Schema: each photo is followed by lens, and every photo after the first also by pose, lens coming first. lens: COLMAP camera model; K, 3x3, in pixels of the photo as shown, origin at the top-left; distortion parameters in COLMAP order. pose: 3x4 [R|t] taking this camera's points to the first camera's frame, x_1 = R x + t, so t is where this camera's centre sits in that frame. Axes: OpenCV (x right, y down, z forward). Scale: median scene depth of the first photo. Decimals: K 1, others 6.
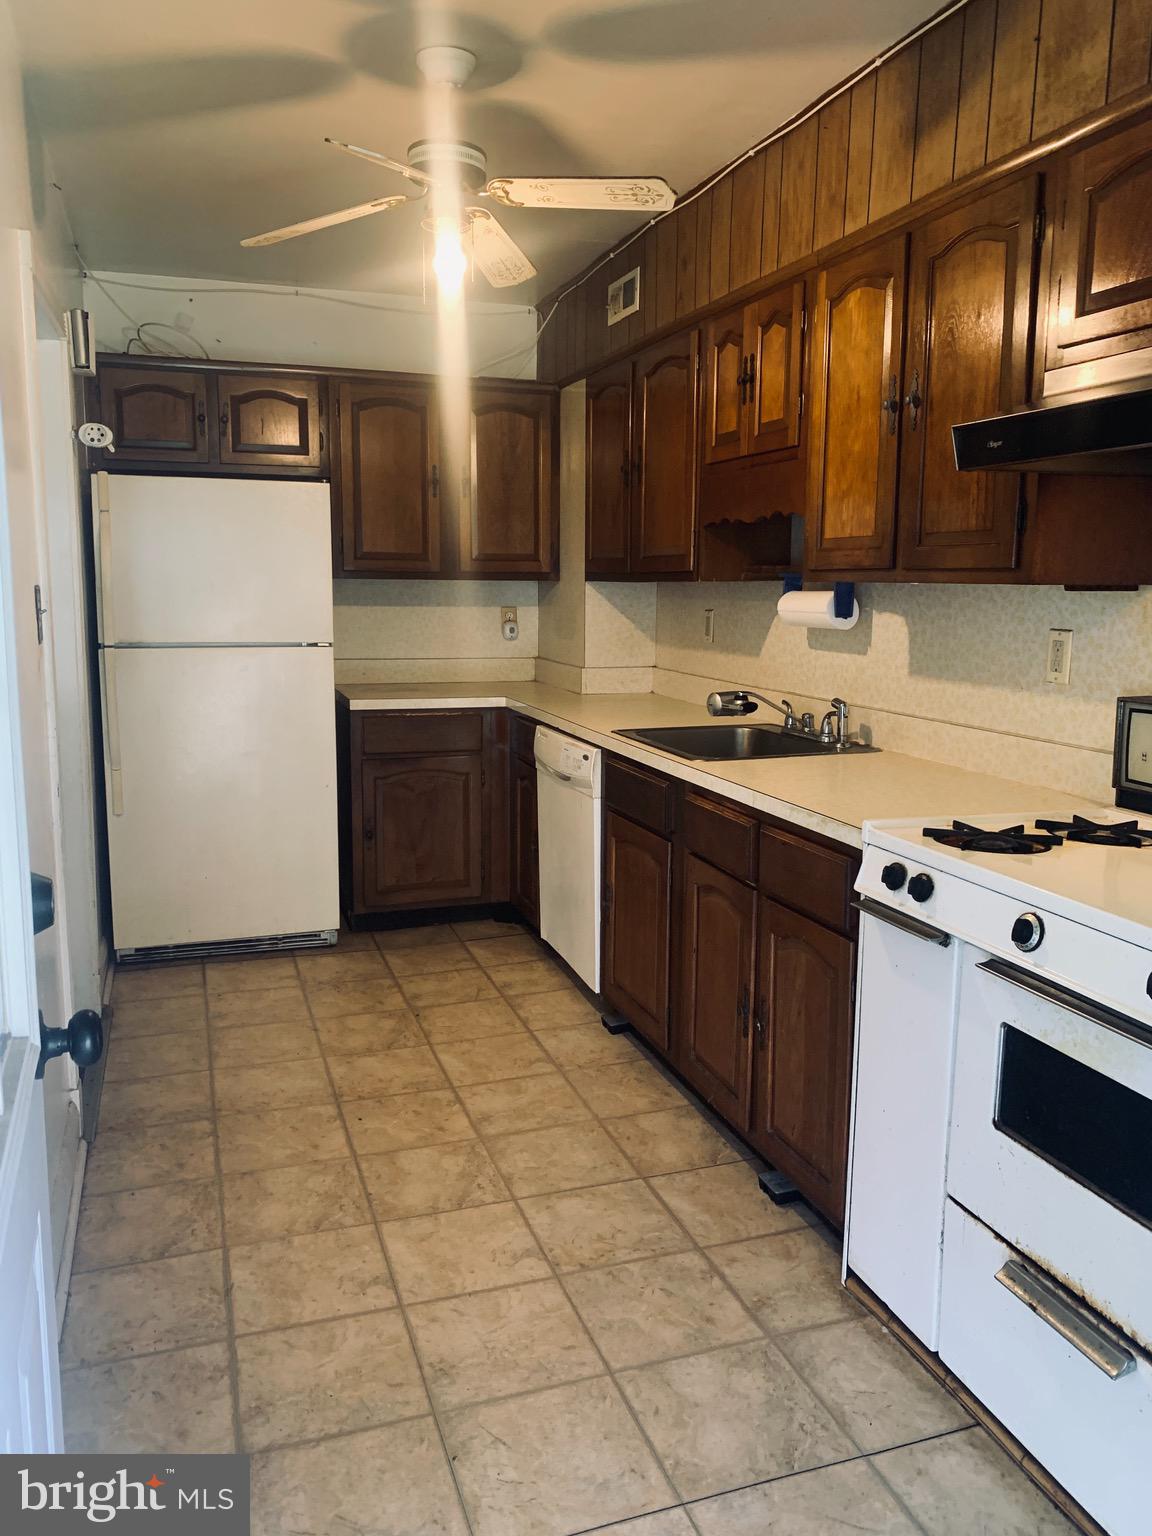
lens RADIAL K [[1171.1, 0, 579.9], [0, 1171.1, 768.3], [0, 0, 1]] dist [0.032028, -0.040663]
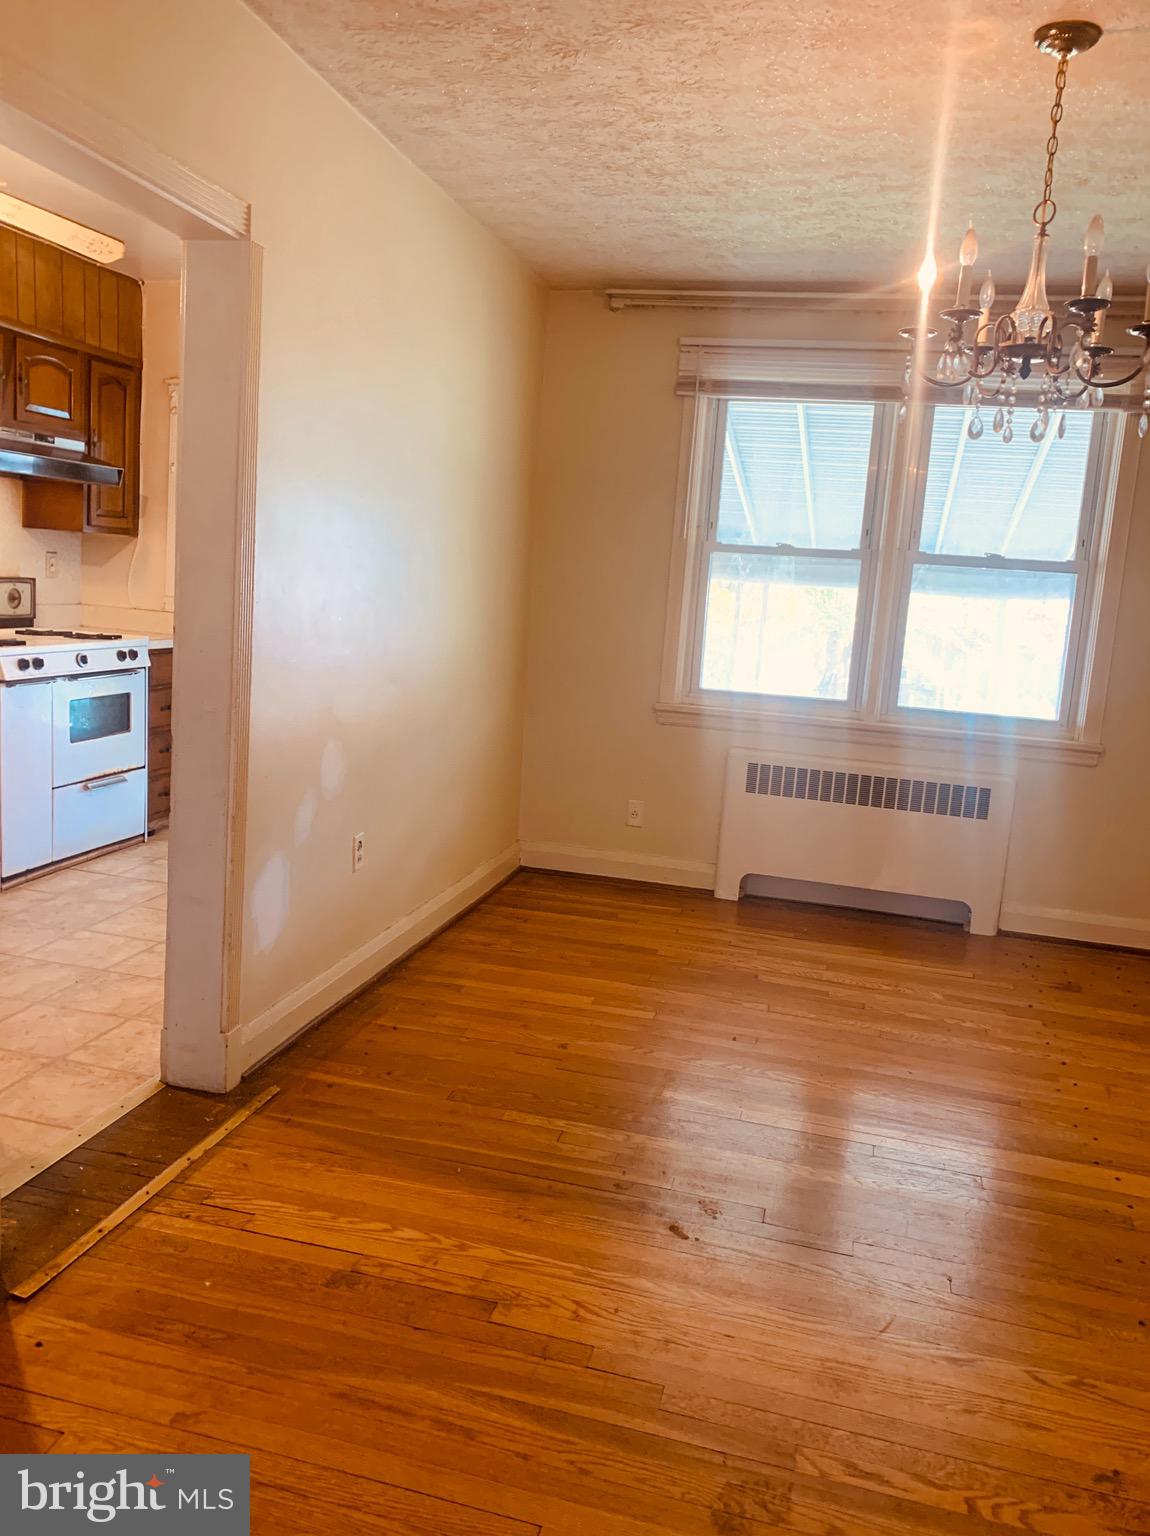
lens RADIAL K [[1171.1, 0, 596.2], [0, 1171.1, 750.0], [0, 0, 1]] dist [0.032028, -0.040663]
pose [[-0.845382, -0.148875, 0.512997, -1.636982], [0.004551, 0.958334, 0.285614, -0.344767], [-0.534143, 0.243788, -0.809481, 2.083444]]
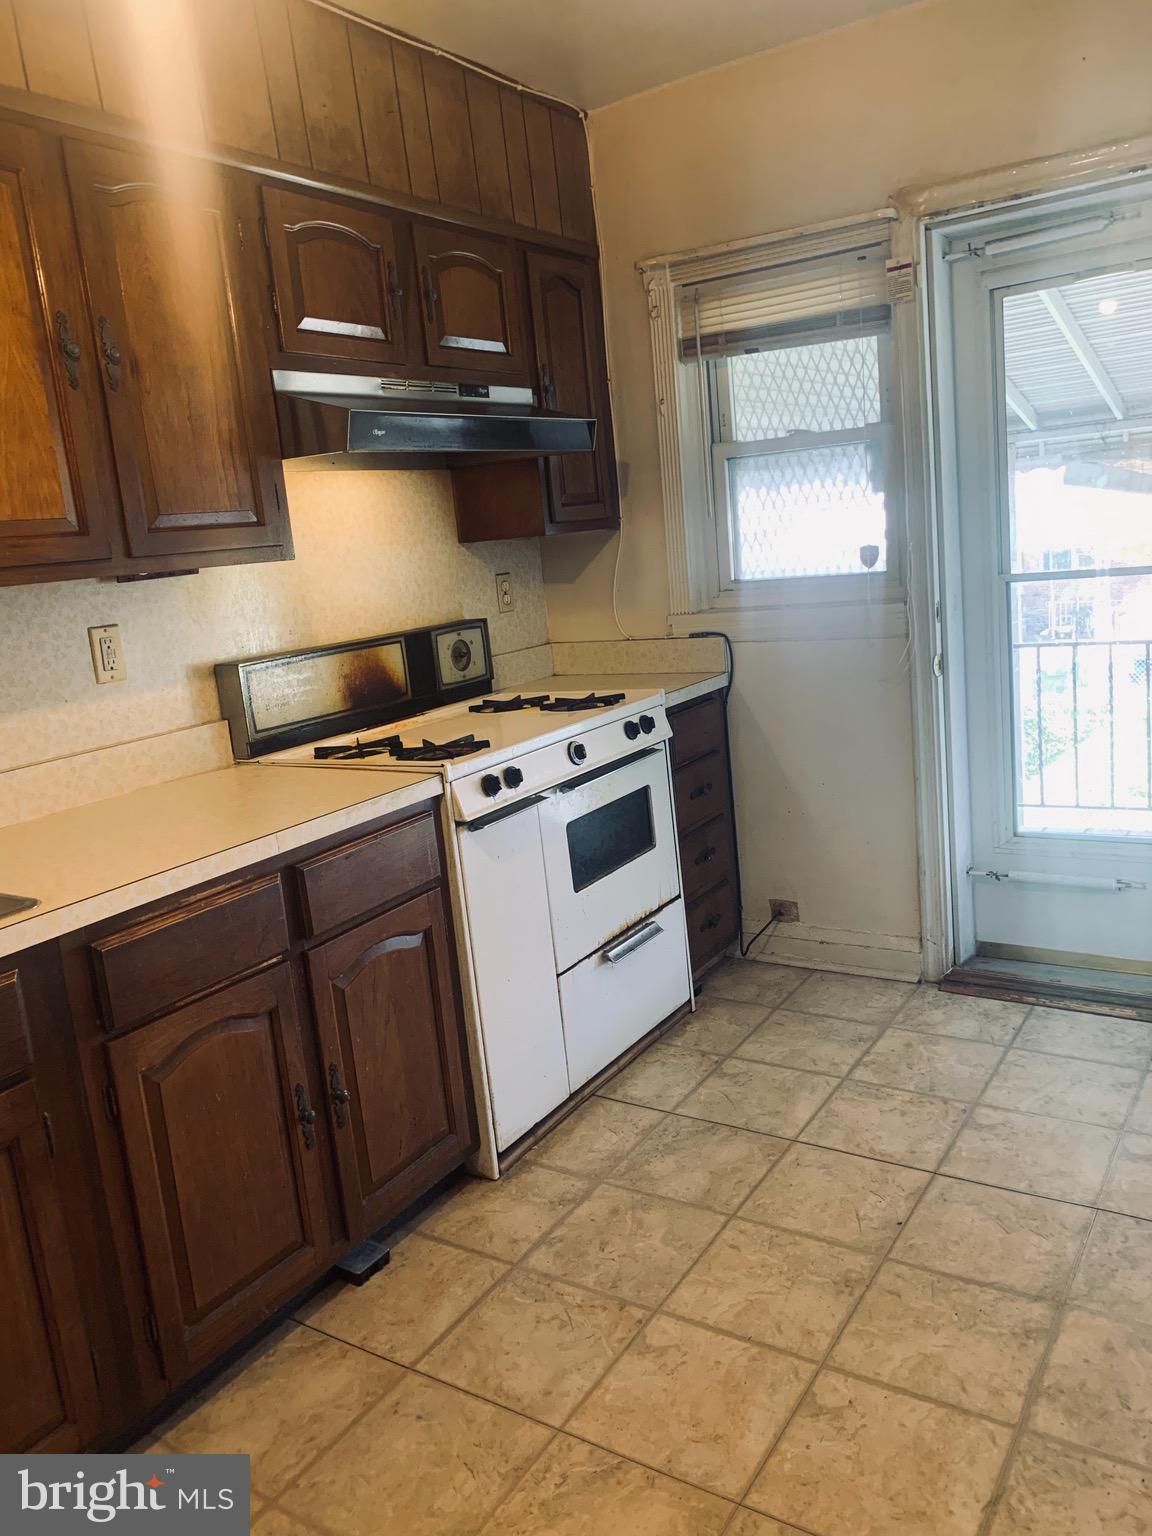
lens RADIAL K [[1171.1, 0, 585.7], [0, 1171.1, 765.9], [0, 0, 1]] dist [0.032028, -0.040663]
pose [[-0.620182, -0.098193, 0.778288, -0.685146], [0.216841, 0.932019, 0.290380, -0.238885], [-0.753893, 0.348853, -0.556729, 1.491678]]
